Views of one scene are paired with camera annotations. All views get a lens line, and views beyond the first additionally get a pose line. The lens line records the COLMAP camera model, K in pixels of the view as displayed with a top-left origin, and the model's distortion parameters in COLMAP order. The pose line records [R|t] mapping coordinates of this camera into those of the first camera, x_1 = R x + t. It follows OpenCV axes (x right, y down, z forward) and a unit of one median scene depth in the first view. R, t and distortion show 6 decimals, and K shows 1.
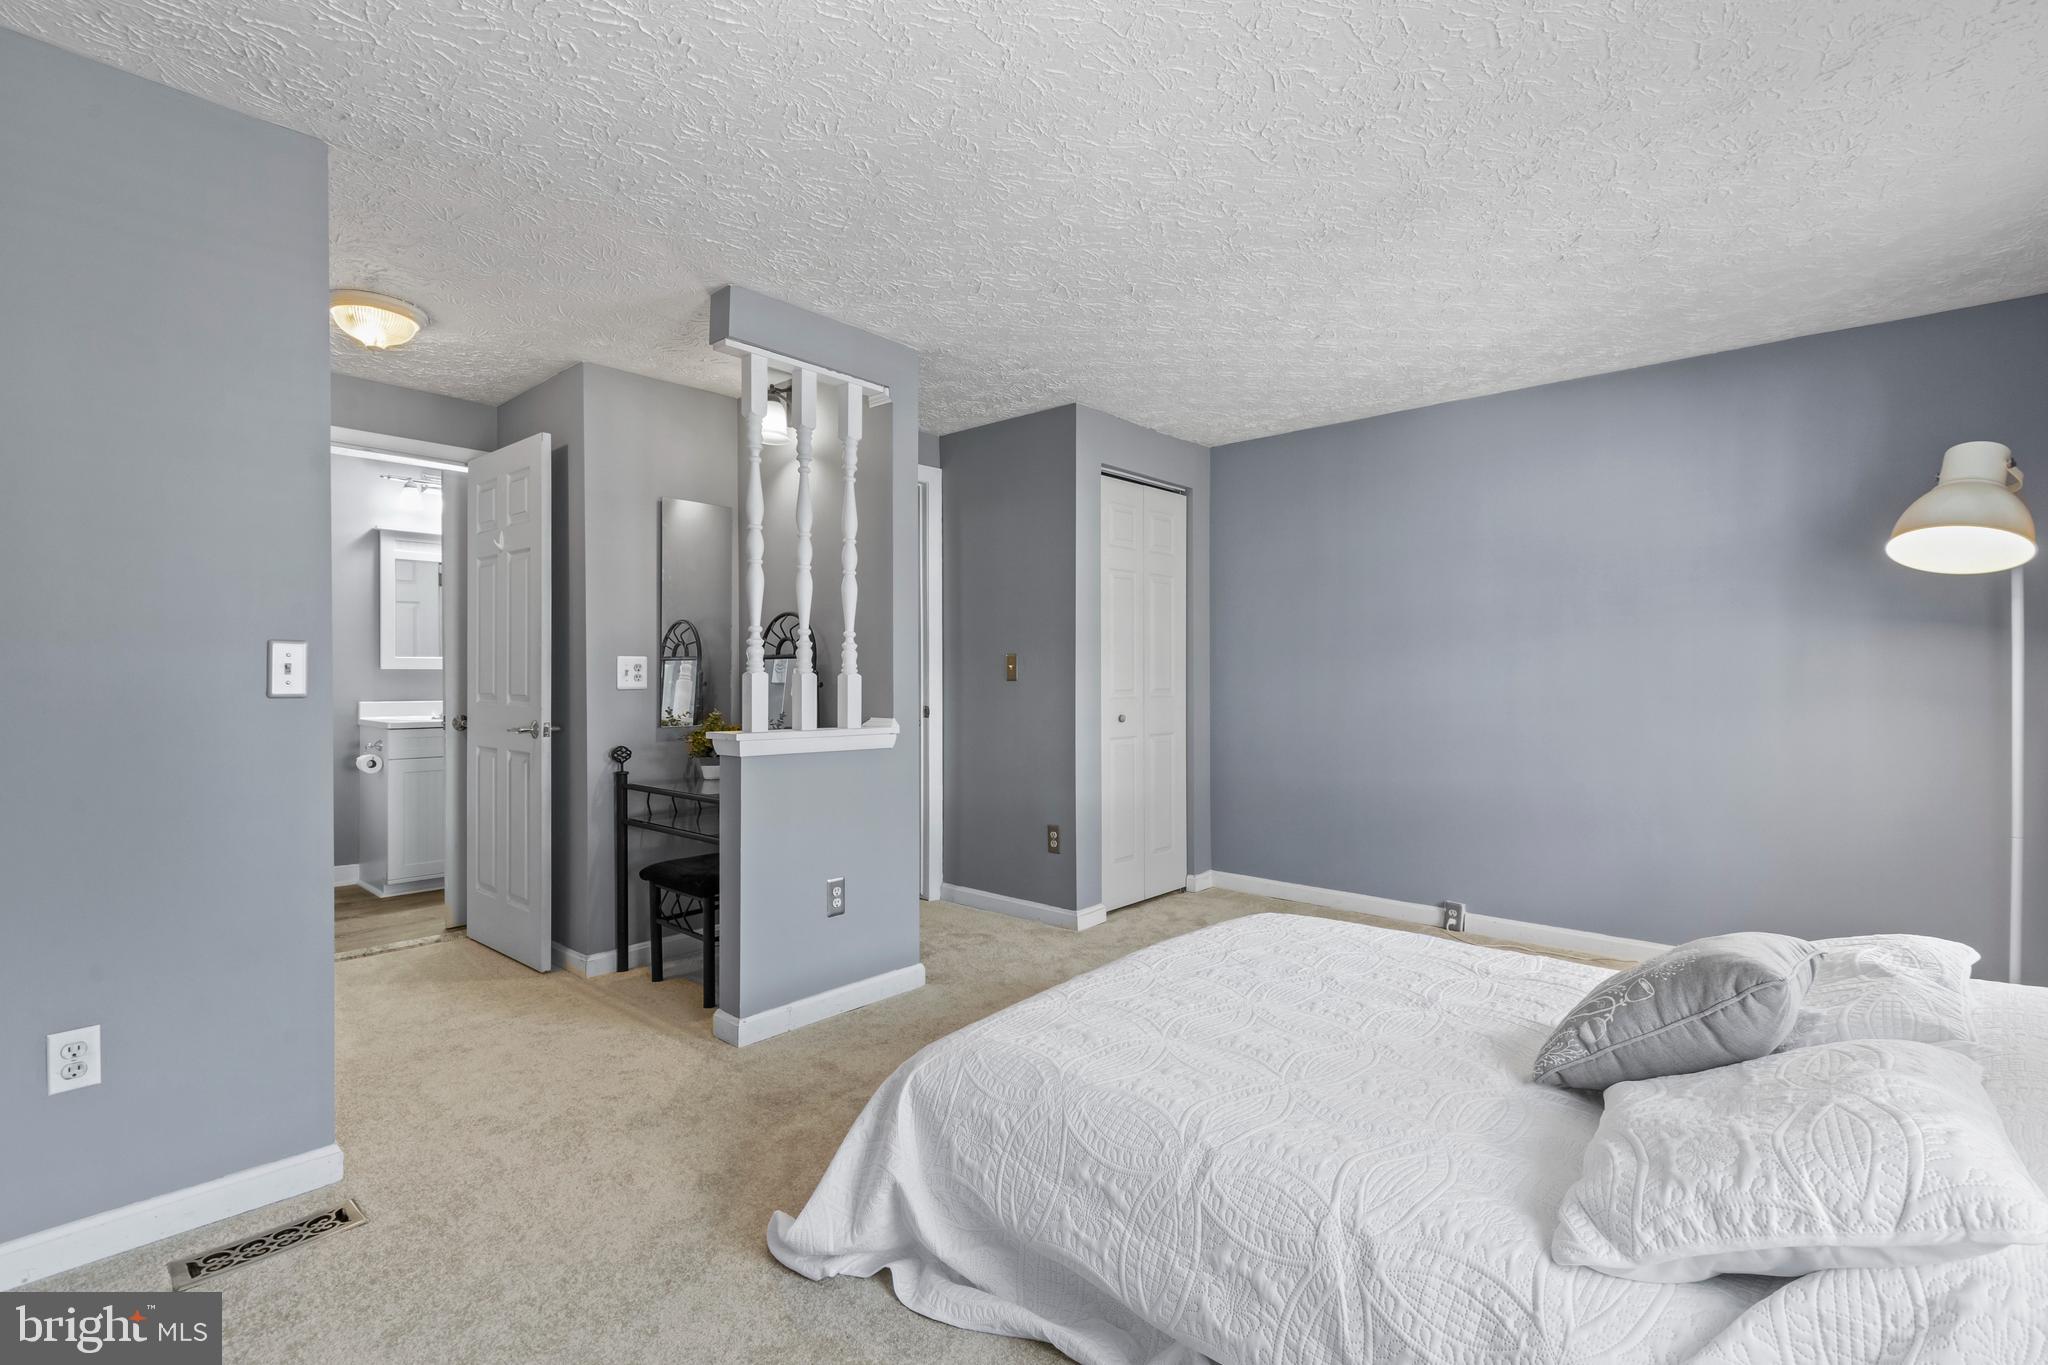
lens RADIAL K [[937.0, 0, 1044.0], [0, 937.0, 675.5], [0, 0, 1]] dist [0.001487, 0.002649]
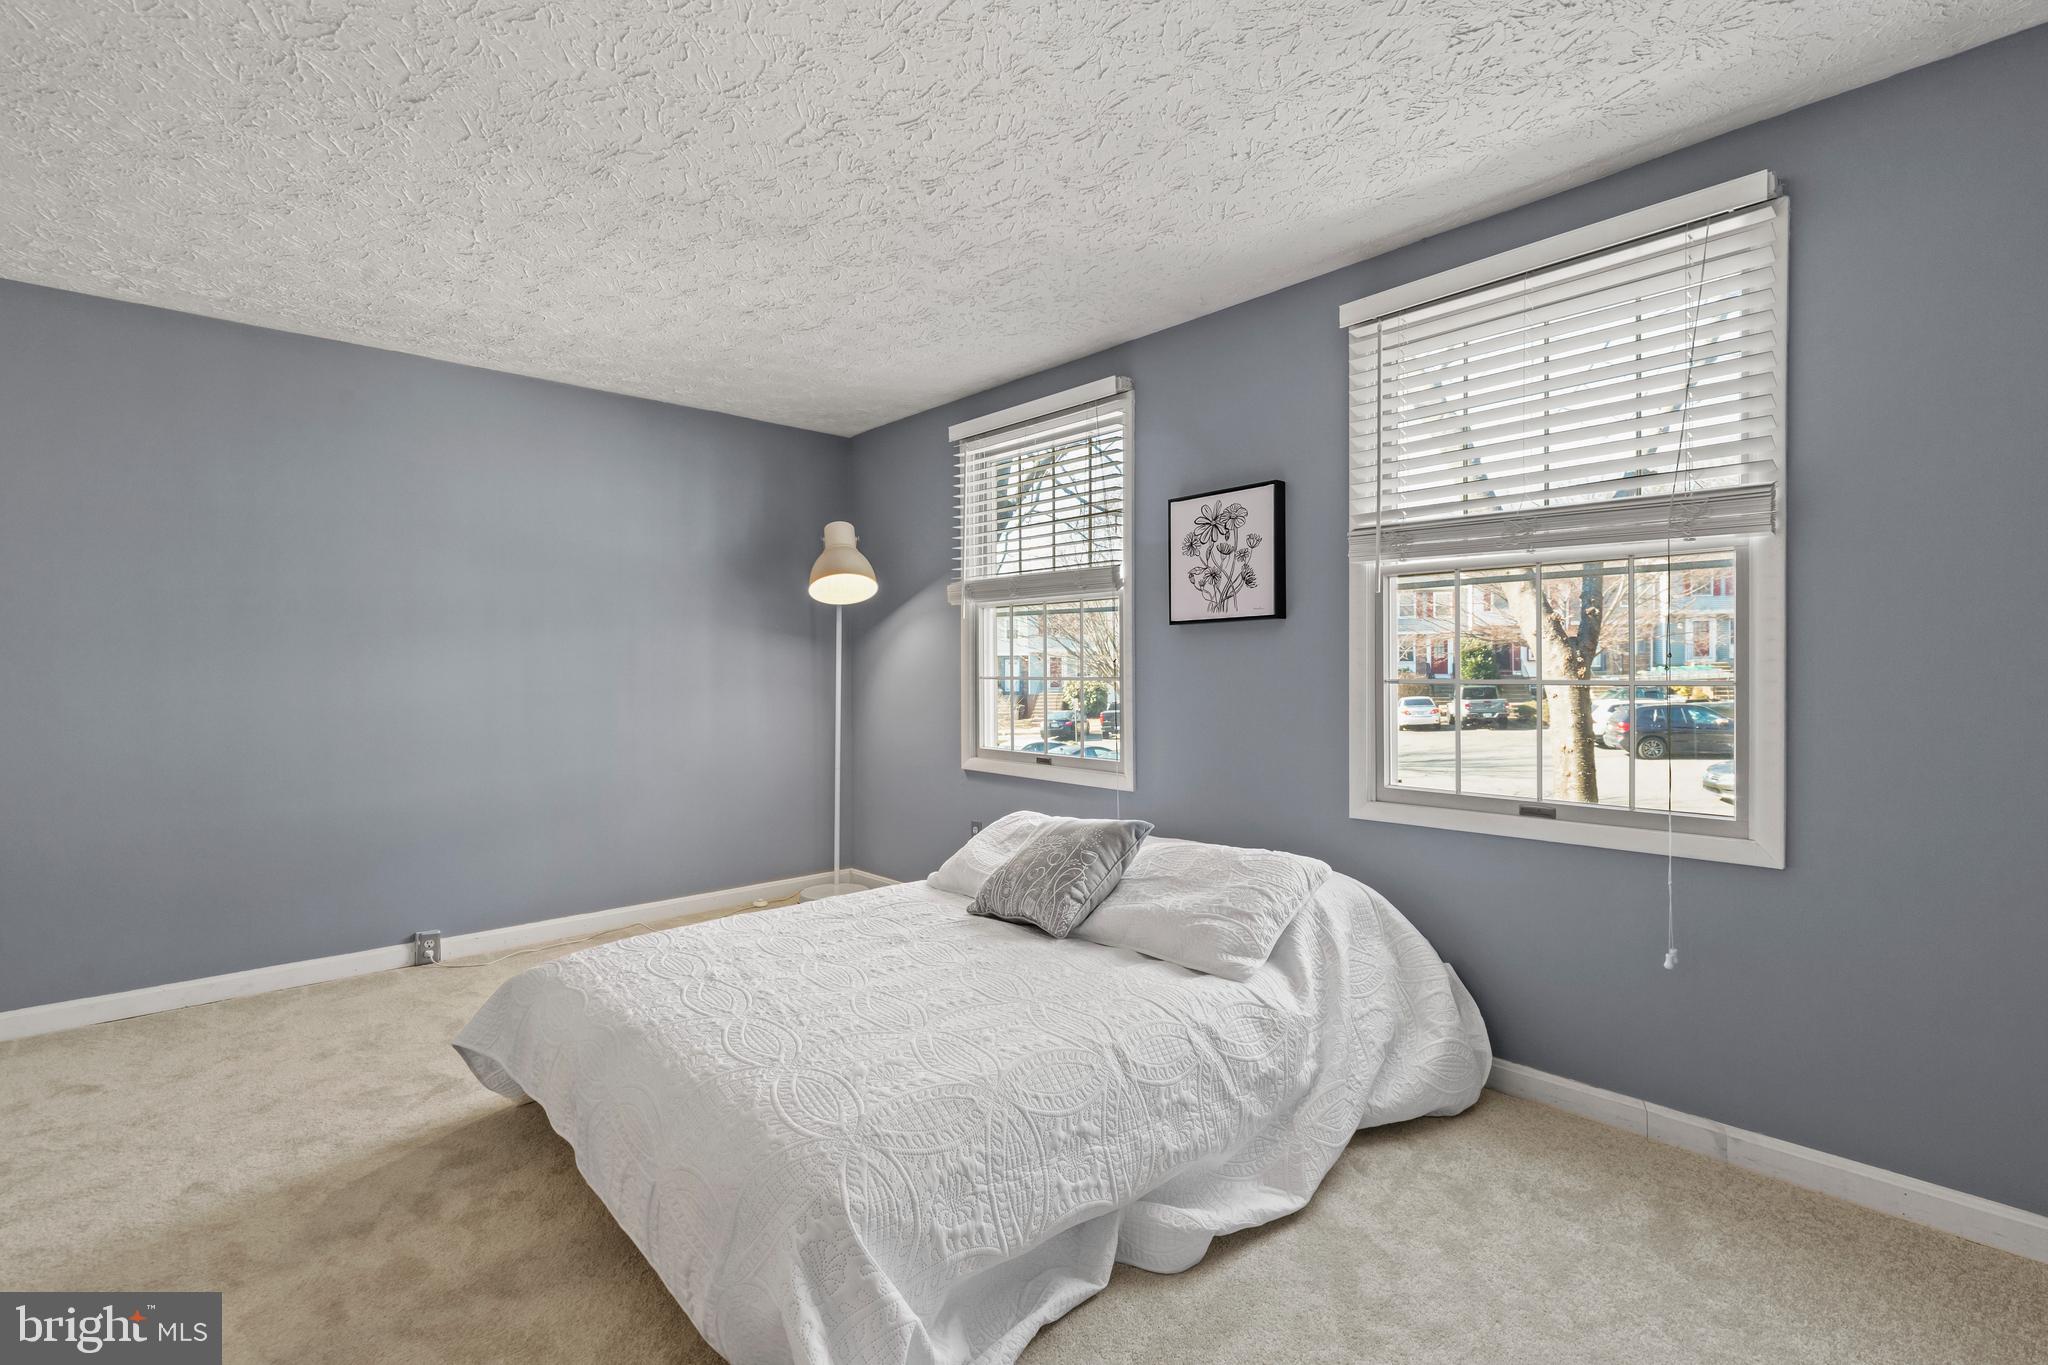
lens RADIAL K [[937.0, 0, 1044.4], [0, 937.0, 685.3], [0, 0, 1]] dist [0.001487, 0.002649]
pose [[0.102536, -0.015131, 0.994614, -0.969380], [0.007973, 0.999865, 0.014389, 0.009961], [-0.994697, 0.006455, 0.102643, 0.879070]]
